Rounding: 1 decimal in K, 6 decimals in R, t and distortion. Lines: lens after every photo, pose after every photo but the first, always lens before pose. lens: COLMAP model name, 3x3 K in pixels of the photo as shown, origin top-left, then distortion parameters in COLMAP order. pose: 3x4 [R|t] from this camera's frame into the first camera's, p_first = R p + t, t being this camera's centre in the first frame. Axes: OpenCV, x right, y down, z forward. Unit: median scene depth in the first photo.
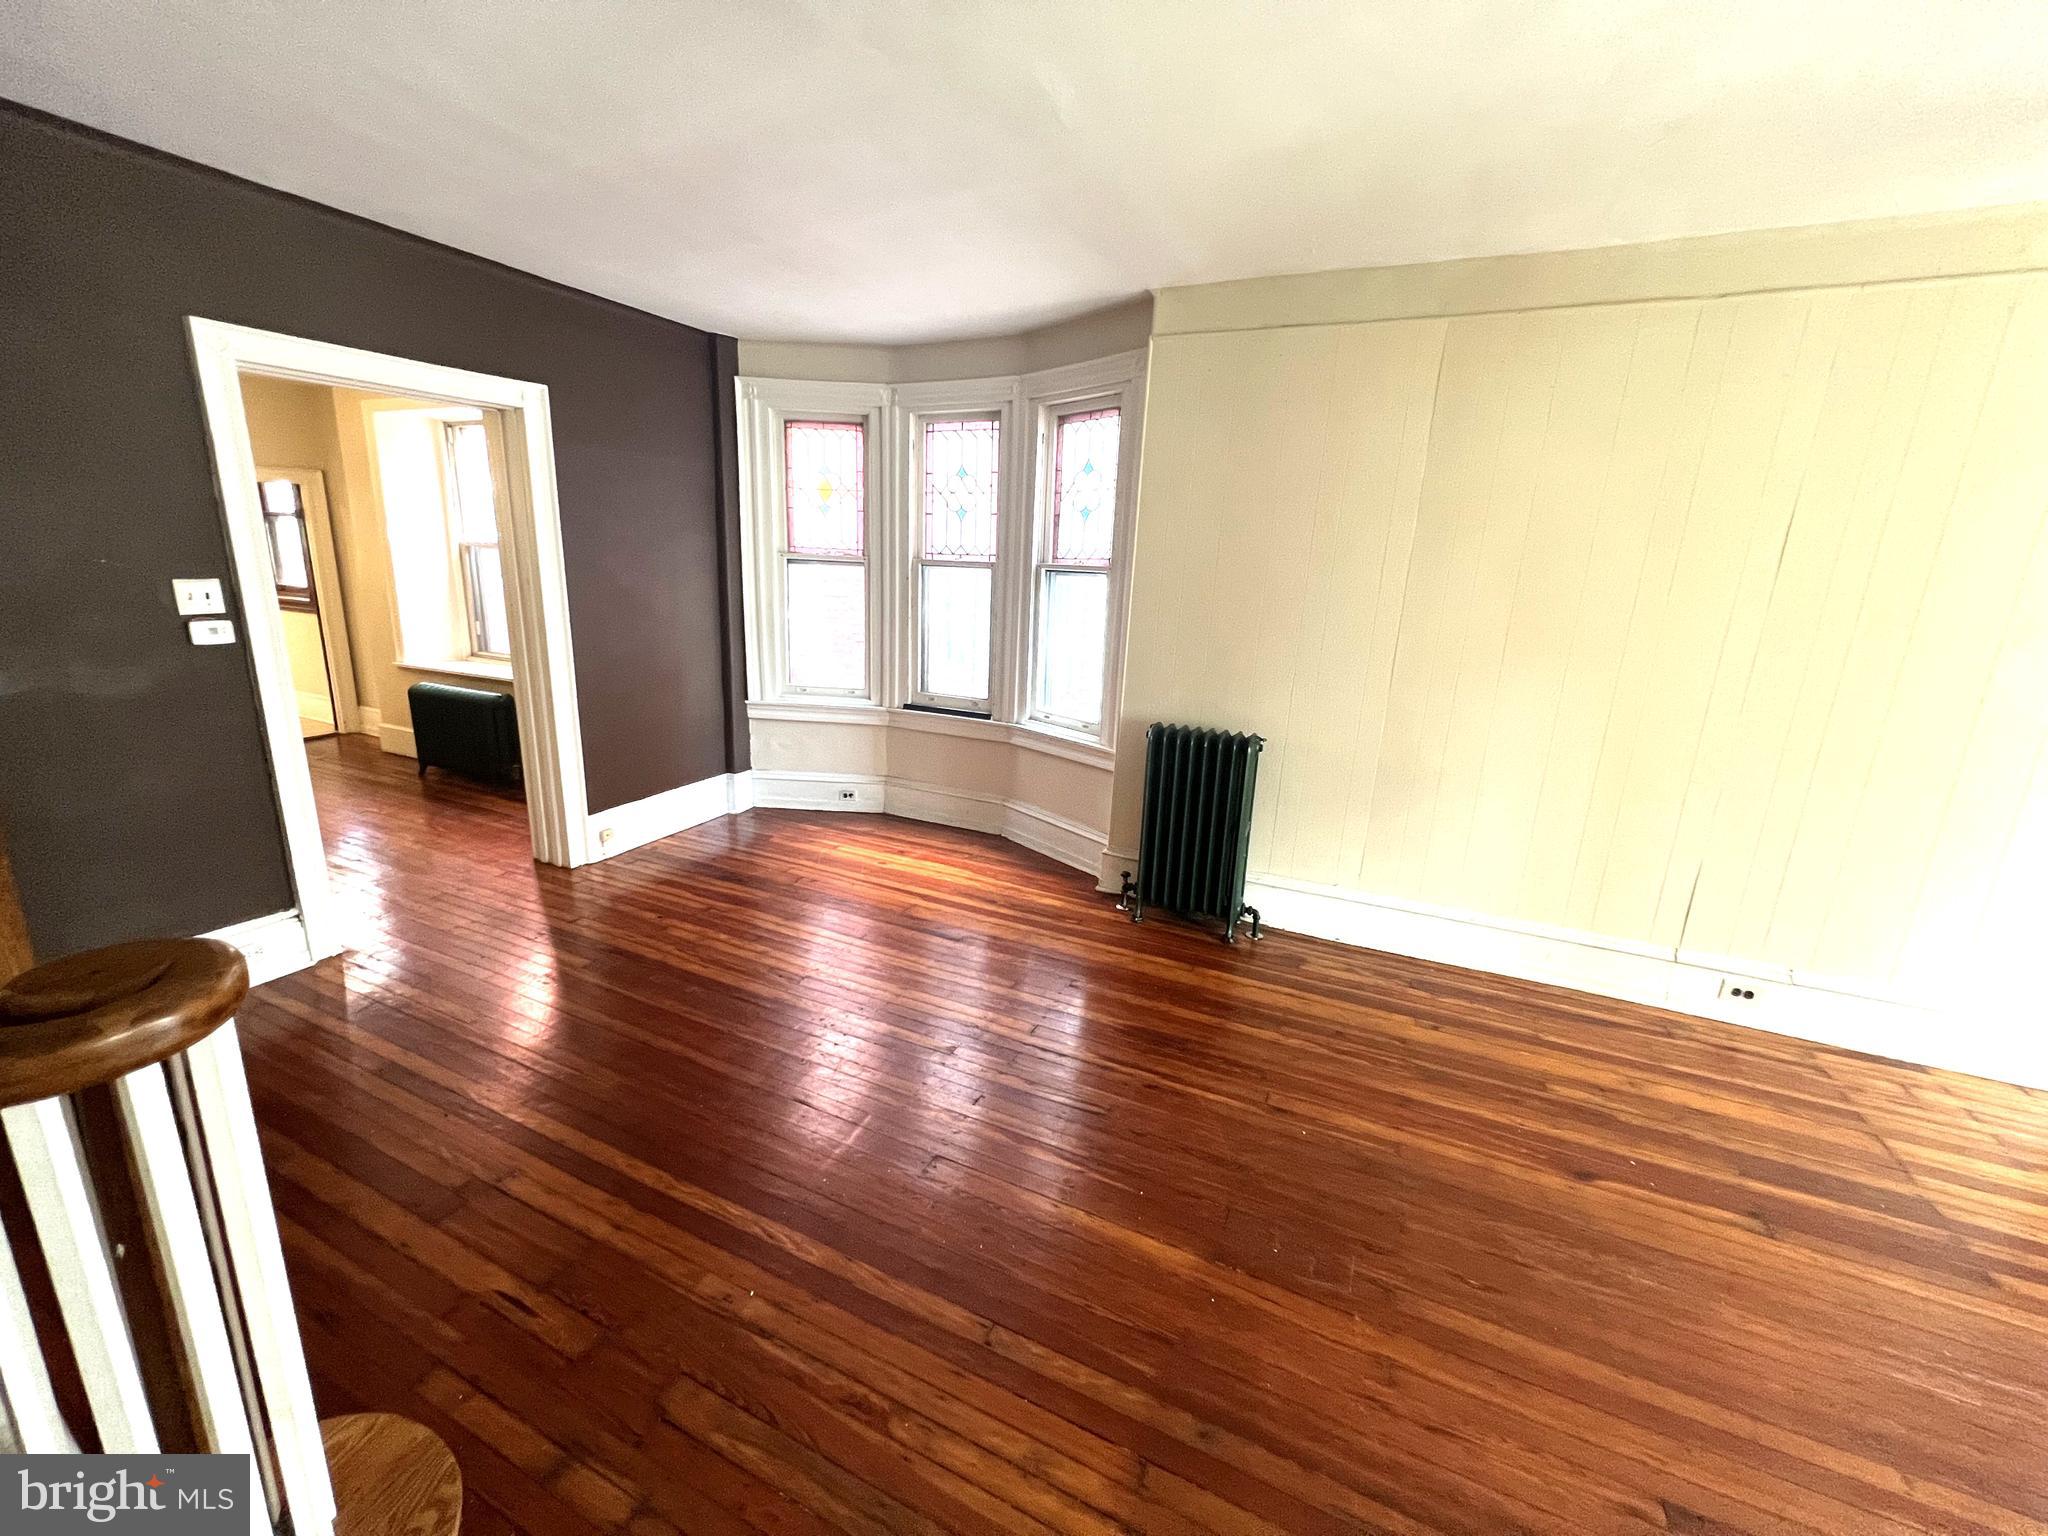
lens RADIAL K [[817.4, 0, 1023.7], [0, 817.4, 763.6], [0, 0, 1]] dist [-0.003256, 0.000807]
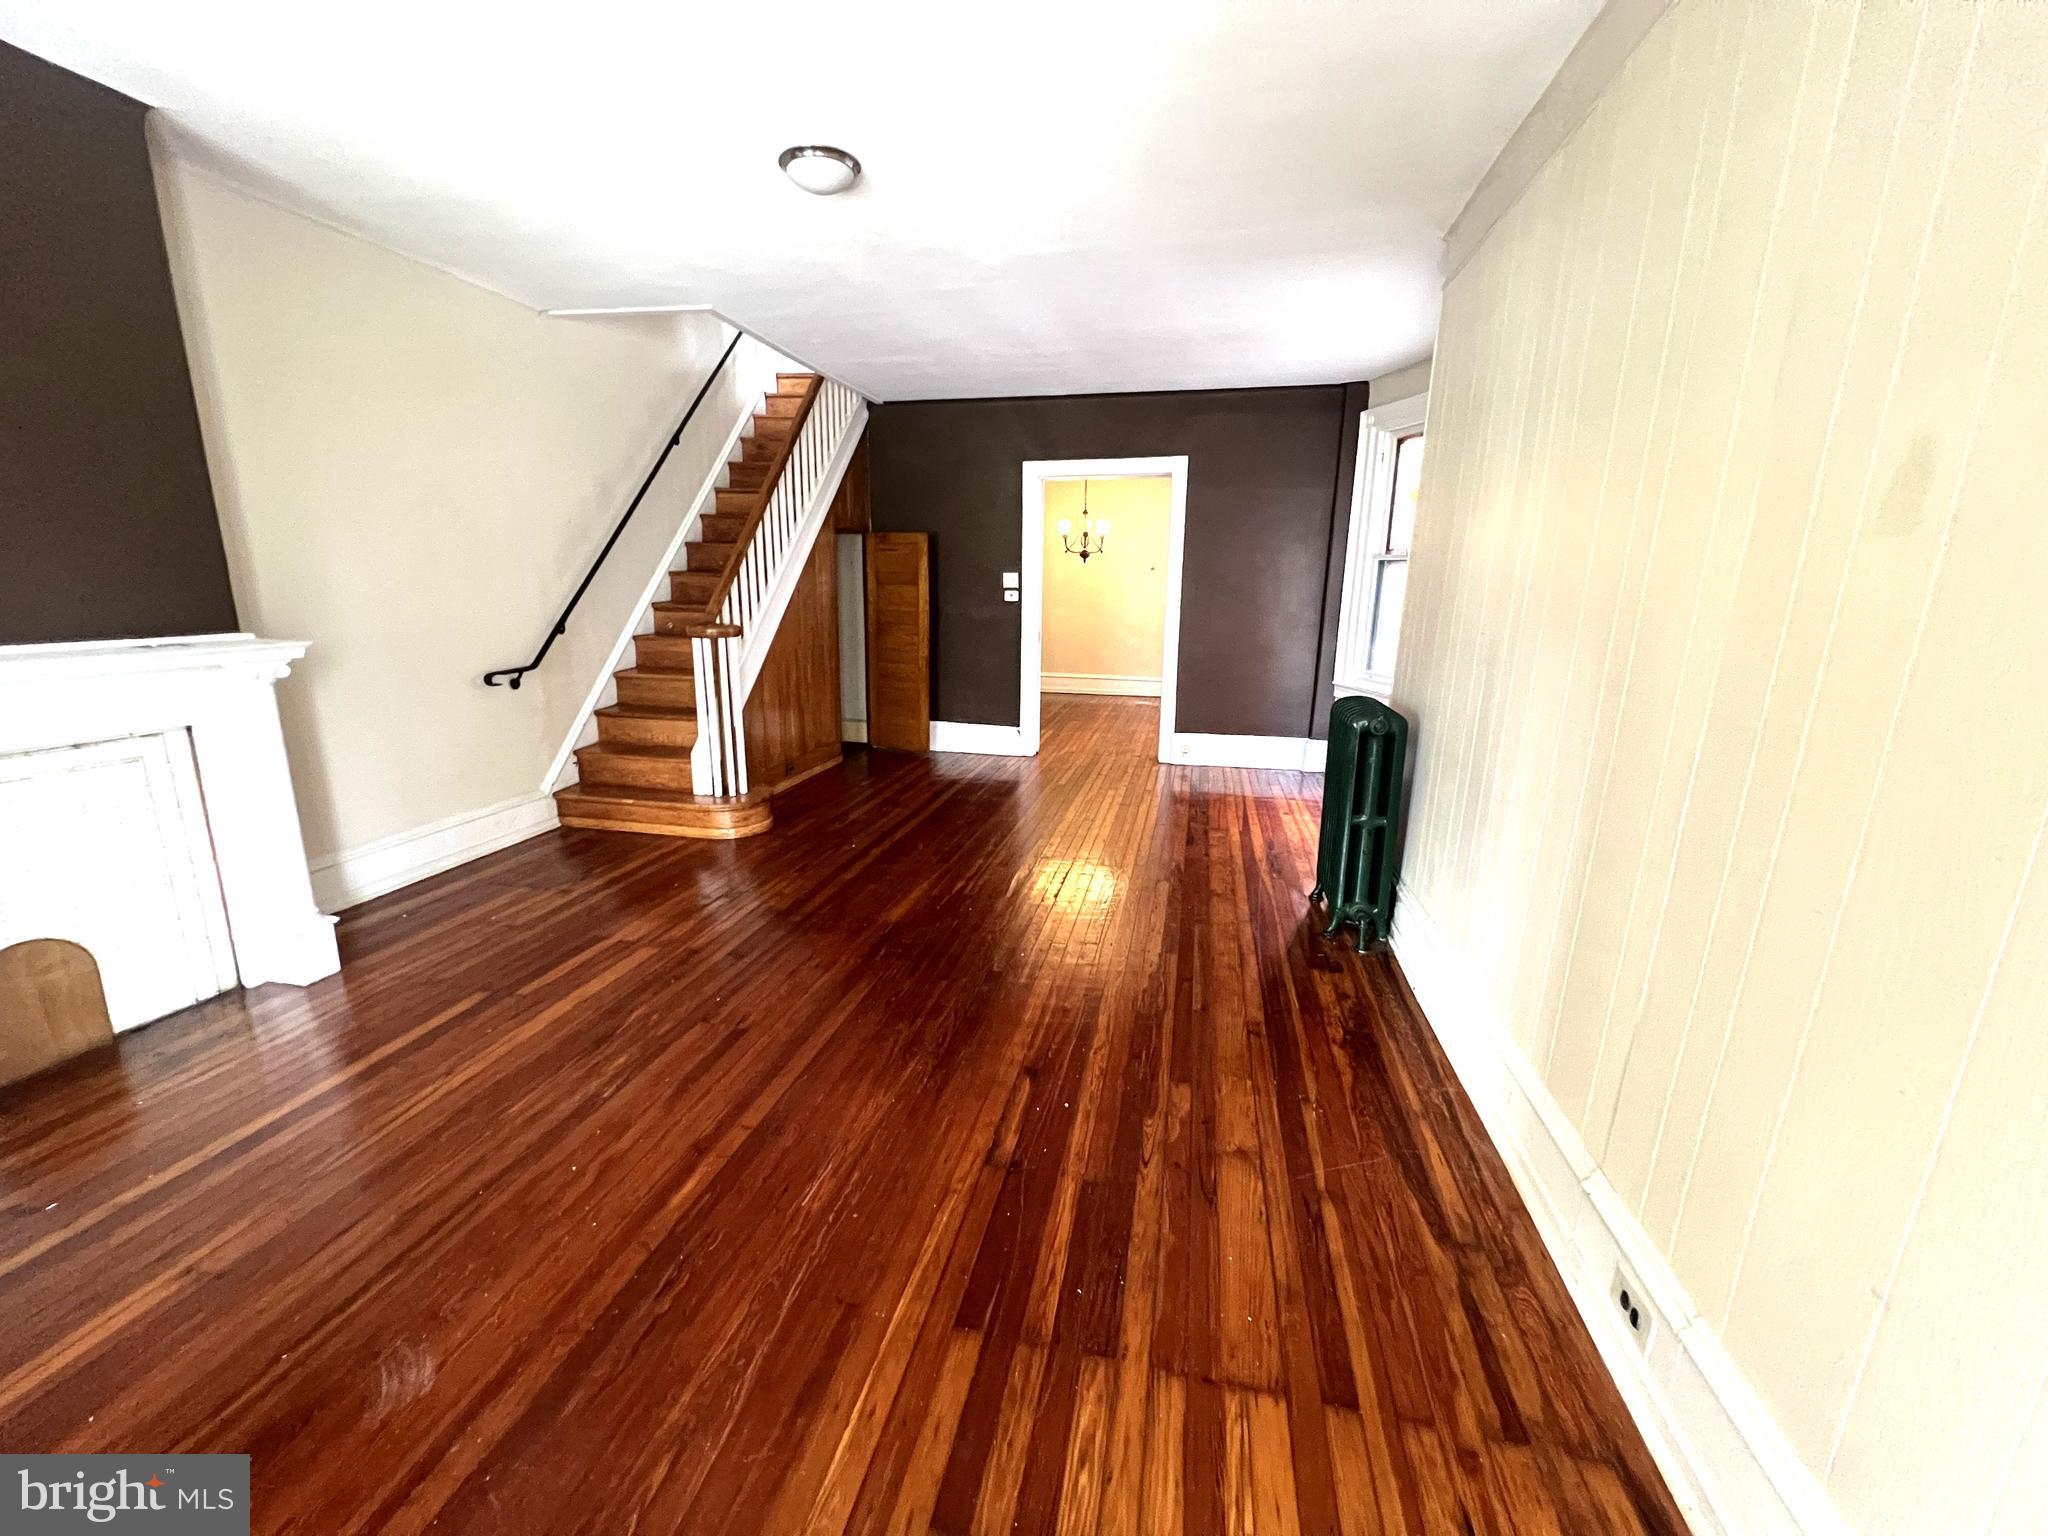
lens RADIAL K [[817.4, 0, 1021.3], [0, 817.4, 765.7], [0, 0, 1]] dist [-0.003256, 0.000807]
pose [[0.220413, 0.180005, -0.958653, 1.329674], [-0.246488, 0.961205, 0.123812, 0.008556], [0.943749, 0.209007, 0.256231, 0.534765]]
